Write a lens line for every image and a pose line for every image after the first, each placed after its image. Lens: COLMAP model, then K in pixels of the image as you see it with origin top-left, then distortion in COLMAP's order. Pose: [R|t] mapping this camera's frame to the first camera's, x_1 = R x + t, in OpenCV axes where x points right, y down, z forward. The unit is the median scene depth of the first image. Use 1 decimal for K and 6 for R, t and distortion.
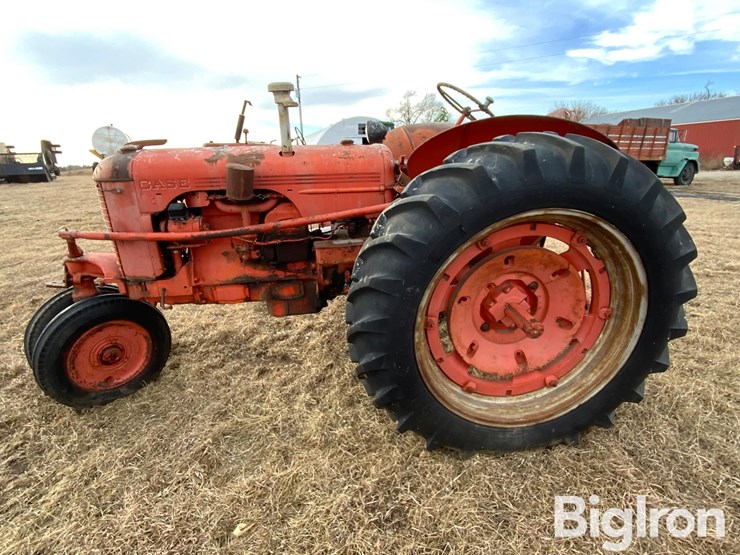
lens RADIAL K [[412.2, 0, 369.1], [0, 412.2, 279.4], [0, 0, 1]] dist [0.002042, -0.001970]
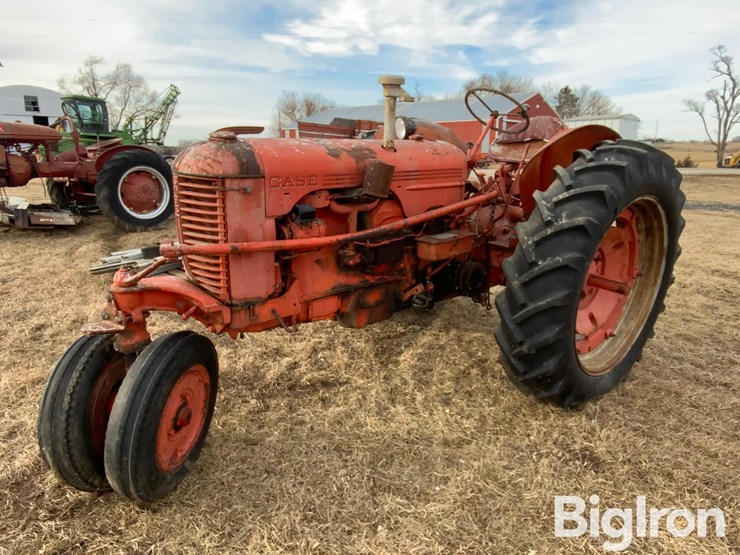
lens RADIAL K [[509.9, 0, 374.3], [0, 509.9, 278.8], [0, 0, 1]] dist [0.071671, -0.093293]
pose [[0.831301, -0.111867, 0.544449, -0.966442], [0.135139, 0.990823, -0.002757, -0.009869], [-0.539144, 0.075868, 0.838790, 0.054139]]
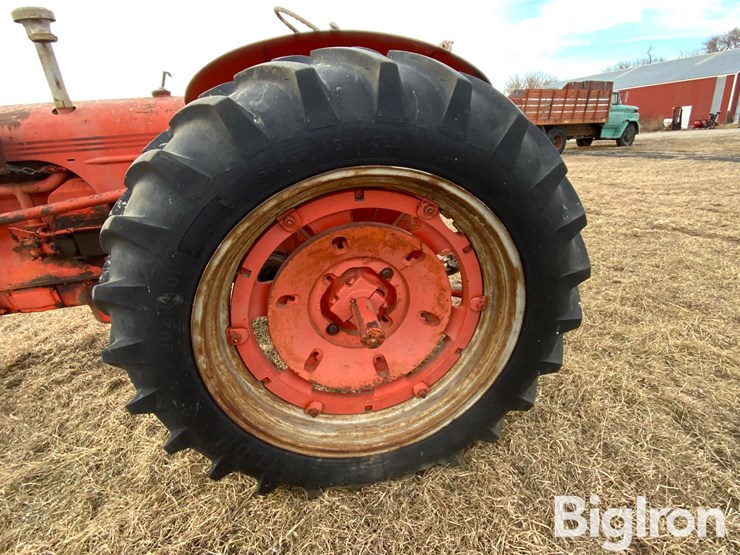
lens RADIAL K [[377.8, 0, 373.1], [0, 377.8, 278.8], [0, 0, 1]] dist [0.025327, -0.020830]
pose [[0.996678, -0.061501, 0.053398, 0.316589], [0.057182, 0.995237, 0.078957, -0.029076], [-0.057999, -0.075642, 0.995447, 0.289043]]
